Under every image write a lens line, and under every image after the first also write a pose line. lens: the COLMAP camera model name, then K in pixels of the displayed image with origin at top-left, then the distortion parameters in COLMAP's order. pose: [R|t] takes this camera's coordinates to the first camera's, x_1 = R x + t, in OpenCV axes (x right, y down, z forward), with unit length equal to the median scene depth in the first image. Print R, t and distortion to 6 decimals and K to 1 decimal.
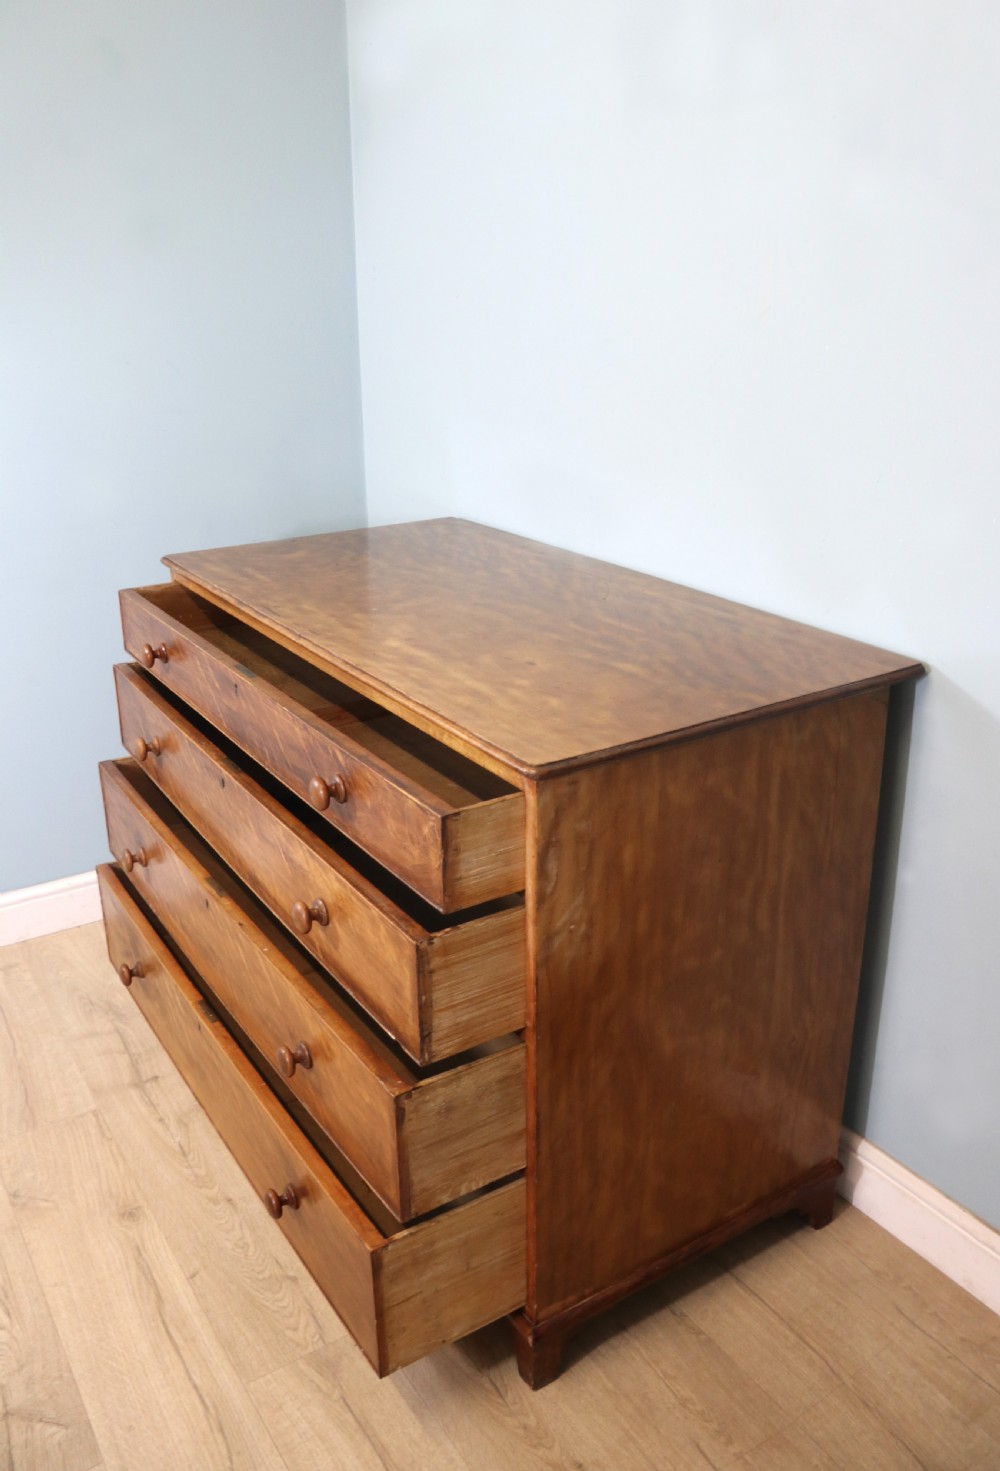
lens RADIAL K [[1245.7, 0, 495.9], [0, 1245.7, 722.1], [0, 0, 1]] dist [-0.060322, -0.005411]
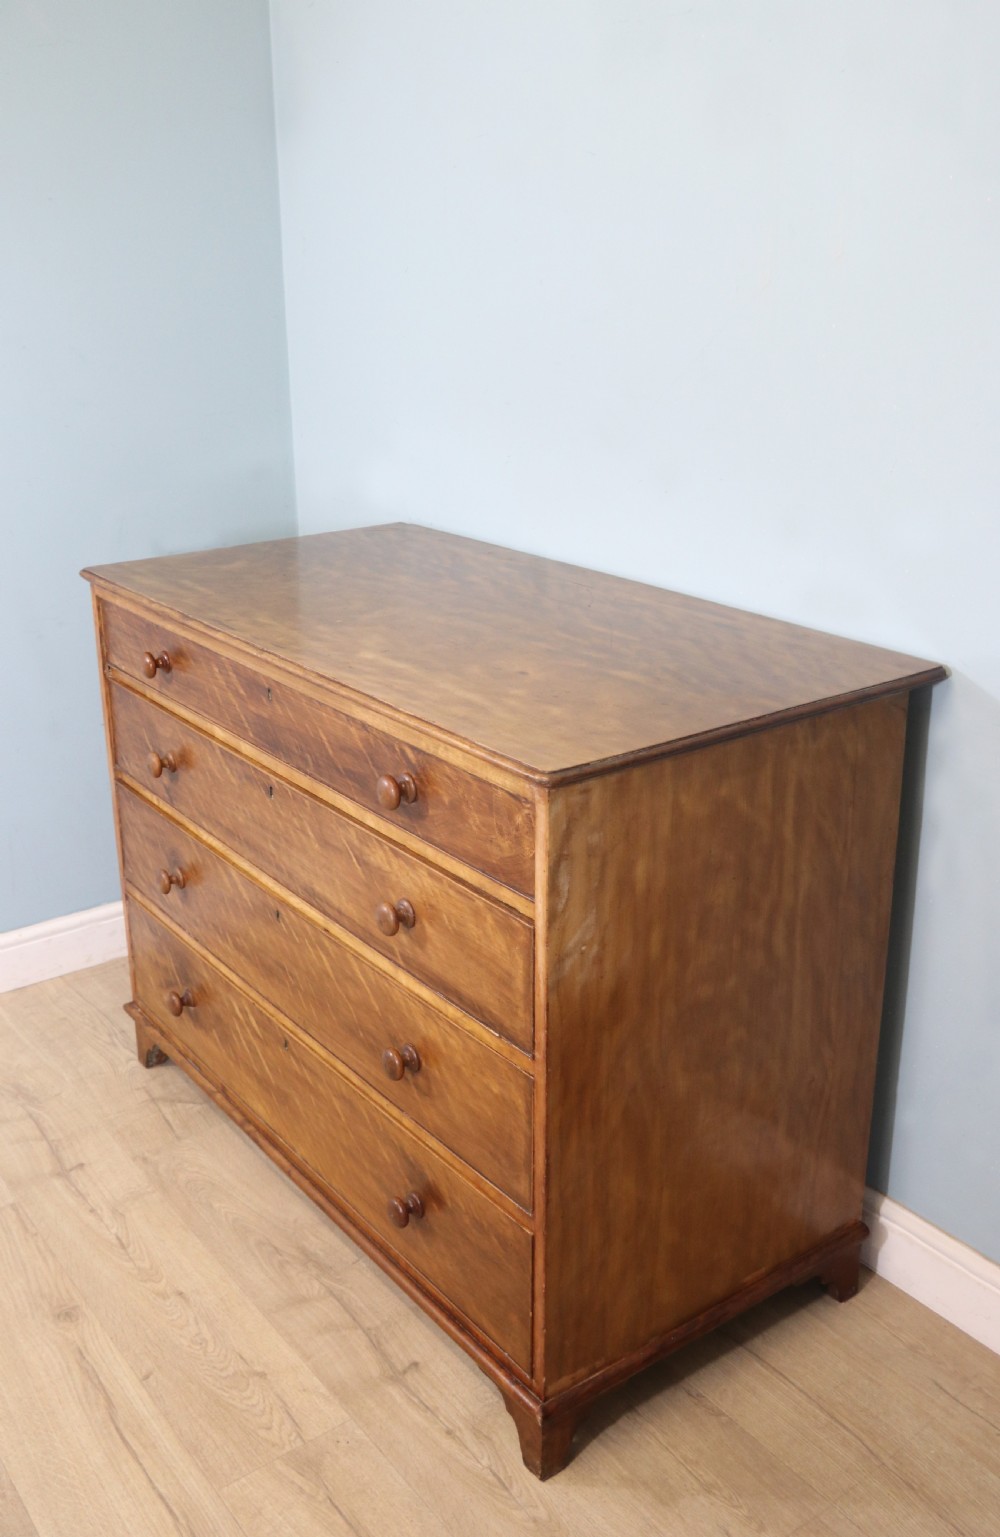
lens RADIAL K [[1487.7, 0, 477.8], [0, 1487.7, 762.3], [0, 0, 1]] dist [0.005658, 0.000000]
pose [[0.998777, -0.020682, 0.044908, -0.053109], [0.021086, 0.999741, -0.008543, 0.026322], [-0.044719, 0.009479, 0.998955, -0.095253]]
